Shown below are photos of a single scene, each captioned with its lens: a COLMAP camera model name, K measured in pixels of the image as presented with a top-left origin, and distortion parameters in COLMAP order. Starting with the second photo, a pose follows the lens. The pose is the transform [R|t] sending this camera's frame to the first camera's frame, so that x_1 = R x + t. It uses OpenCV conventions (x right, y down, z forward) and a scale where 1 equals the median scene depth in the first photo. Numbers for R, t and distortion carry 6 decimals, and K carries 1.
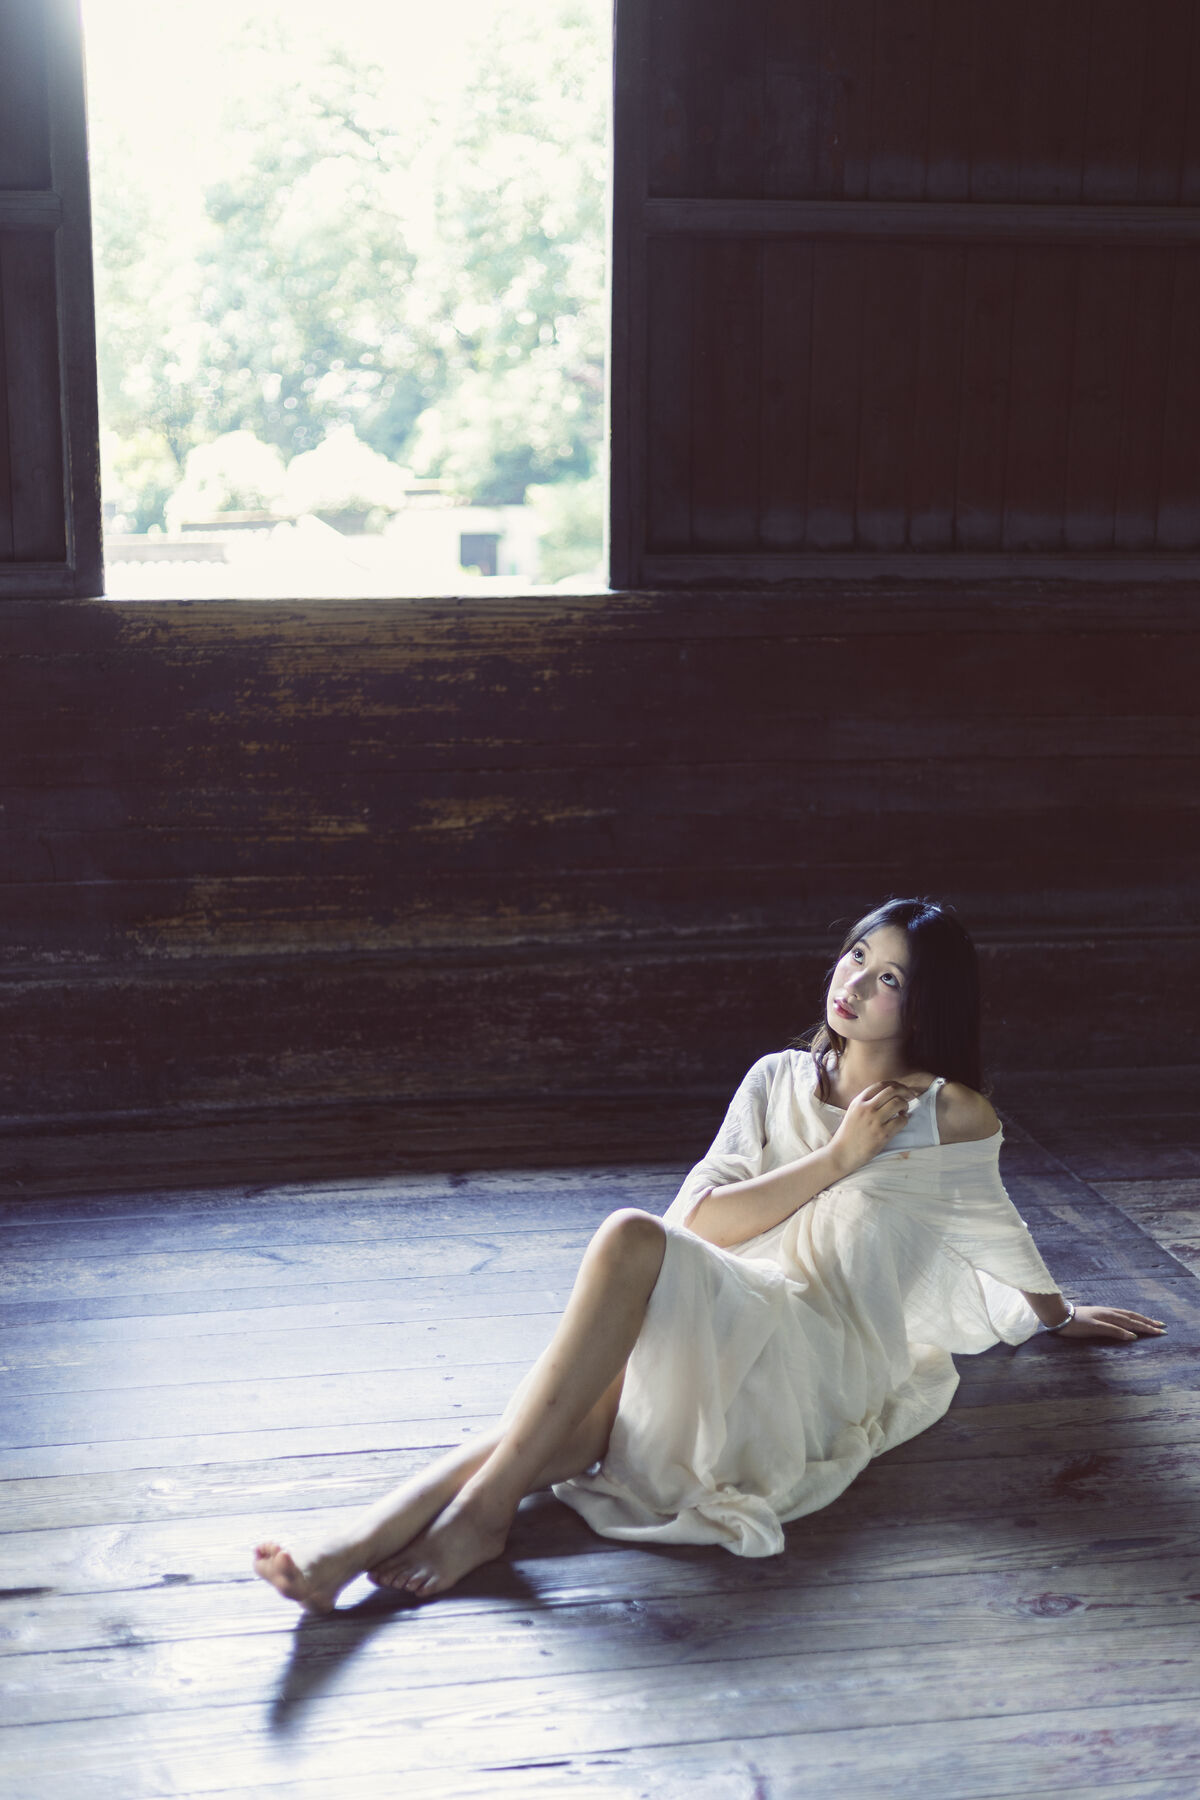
lens RADIAL K [[2641.5, 0, 599.7], [0, 2641.5, 903.8], [0, 0, 1]] dist [0.005696, 0.000000]
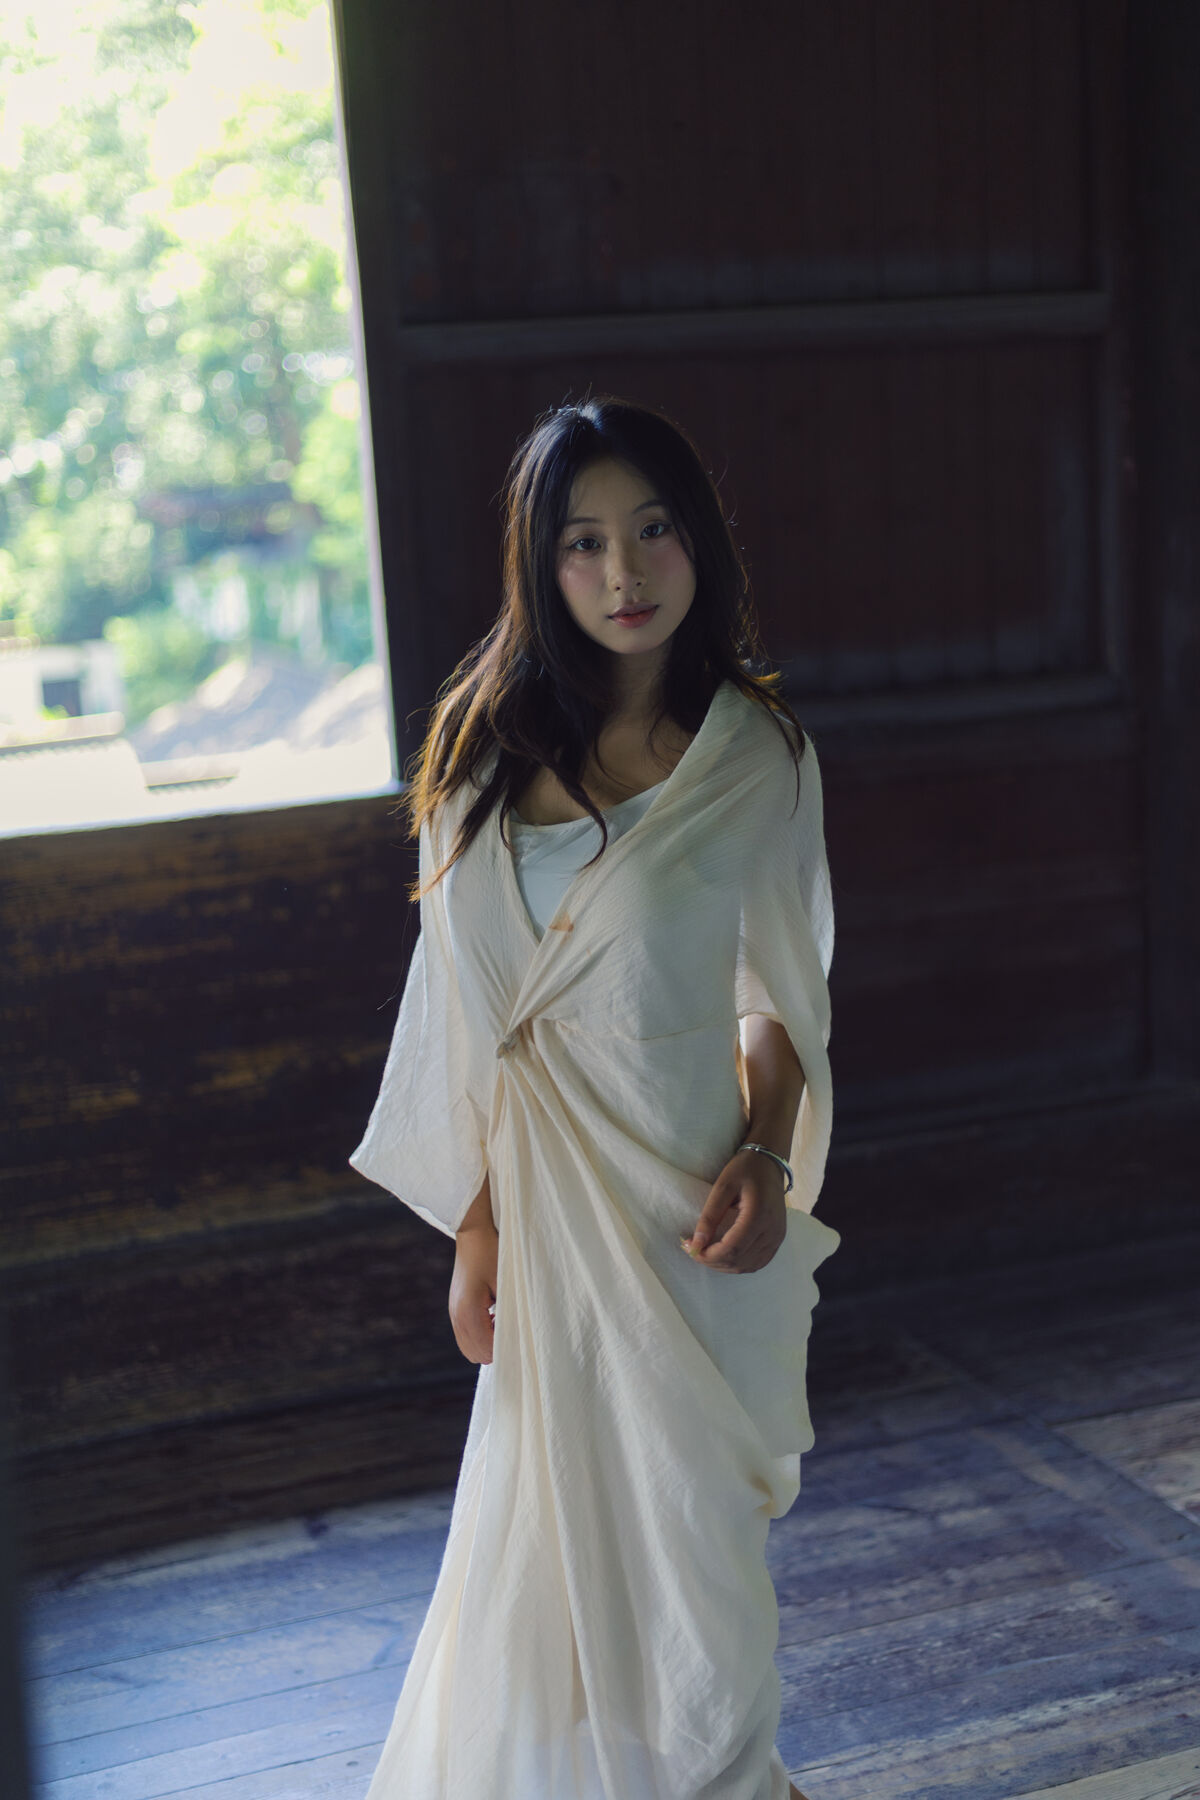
lens RADIAL K [[2641.5, 0, 597.8], [0, 2641.5, 891.5], [0, 0, 1]] dist [0.005696, 0.000000]
pose [[0.983008, -0.101634, 0.152857, -0.067290], [0.108264, 0.993482, -0.035667, -0.048199], [-0.148236, 0.051610, 0.987604, 0.155446]]
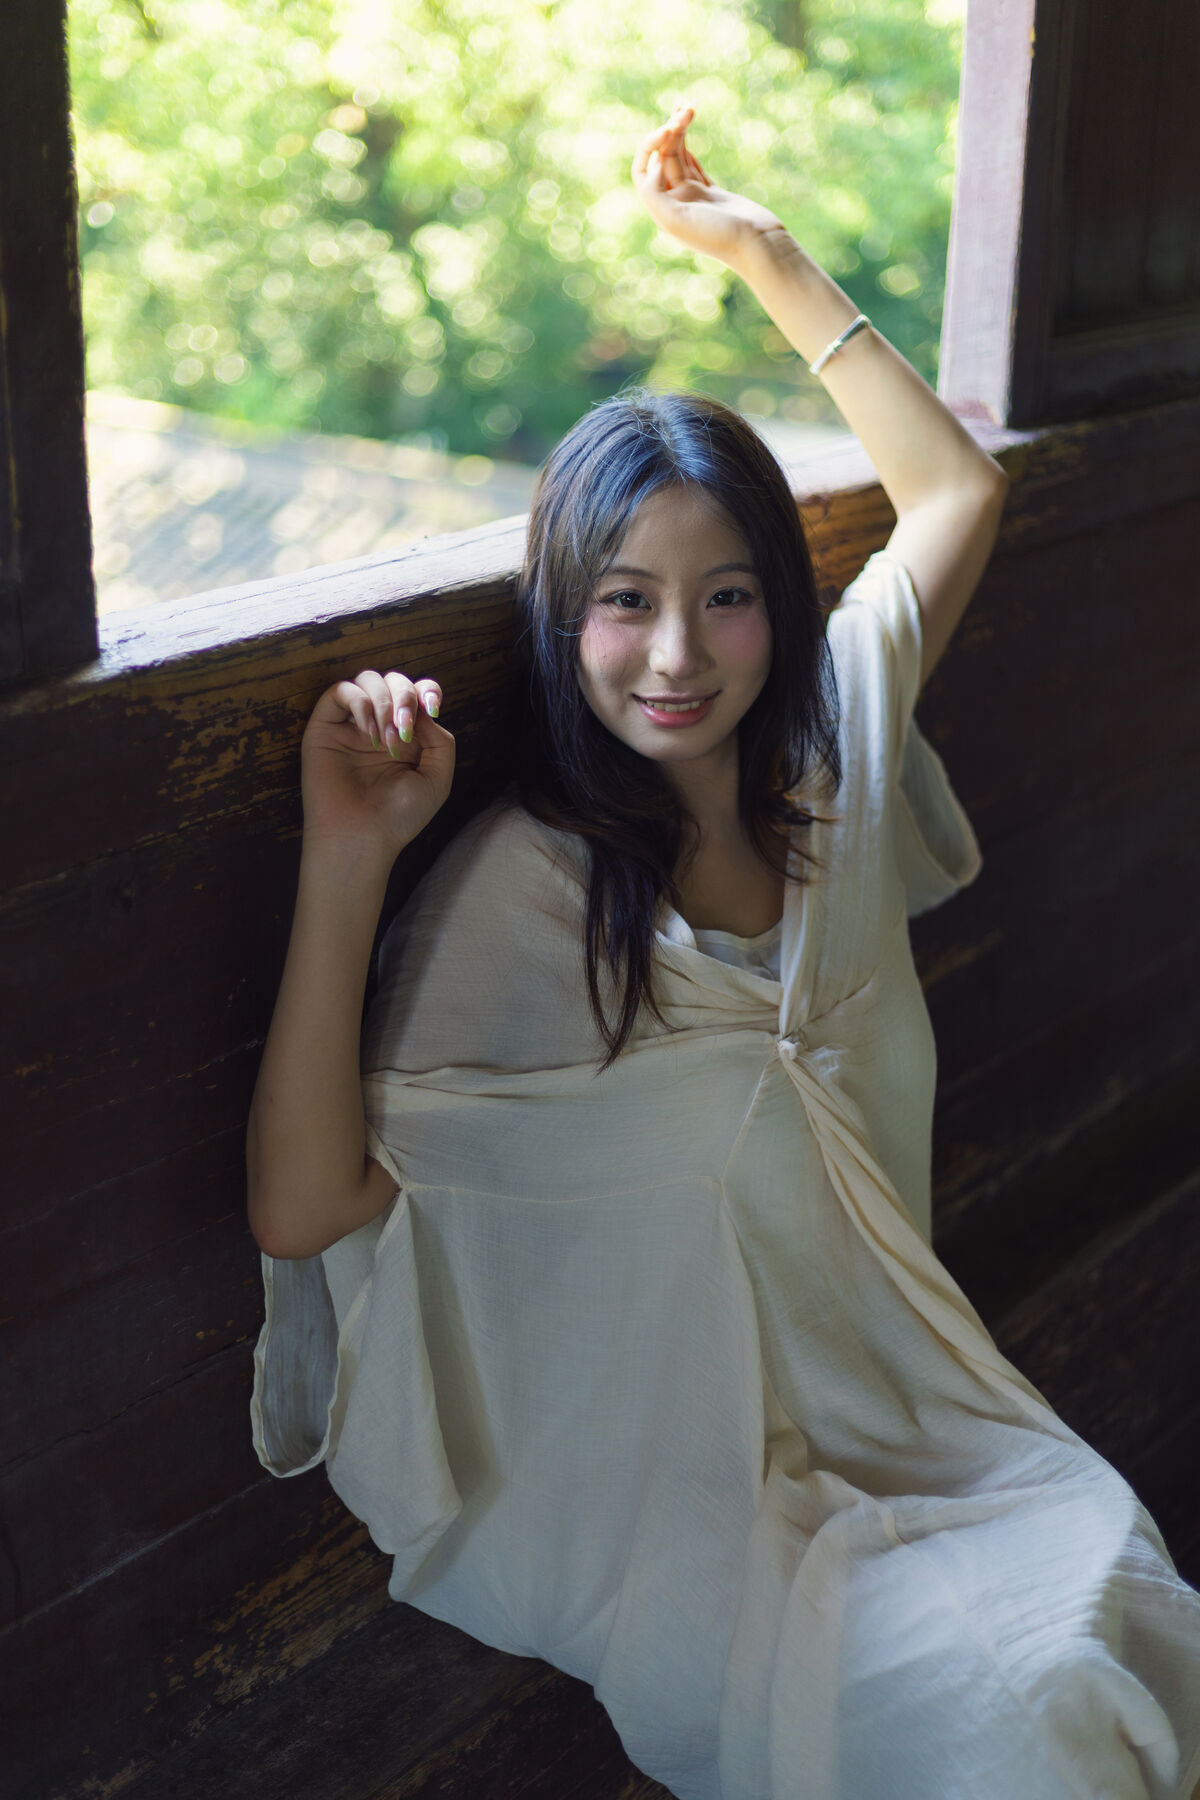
lens RADIAL K [[2641.5, 0, 600.9], [0, 2641.5, 906.0], [0, 0, 1]] dist [0.005696, 0.000000]
pose [[0.746347, -0.222965, 0.627098, -0.327351], [0.143396, 0.973957, 0.175627, -0.130331], [-0.649926, -0.041156, 0.758883, 0.732828]]
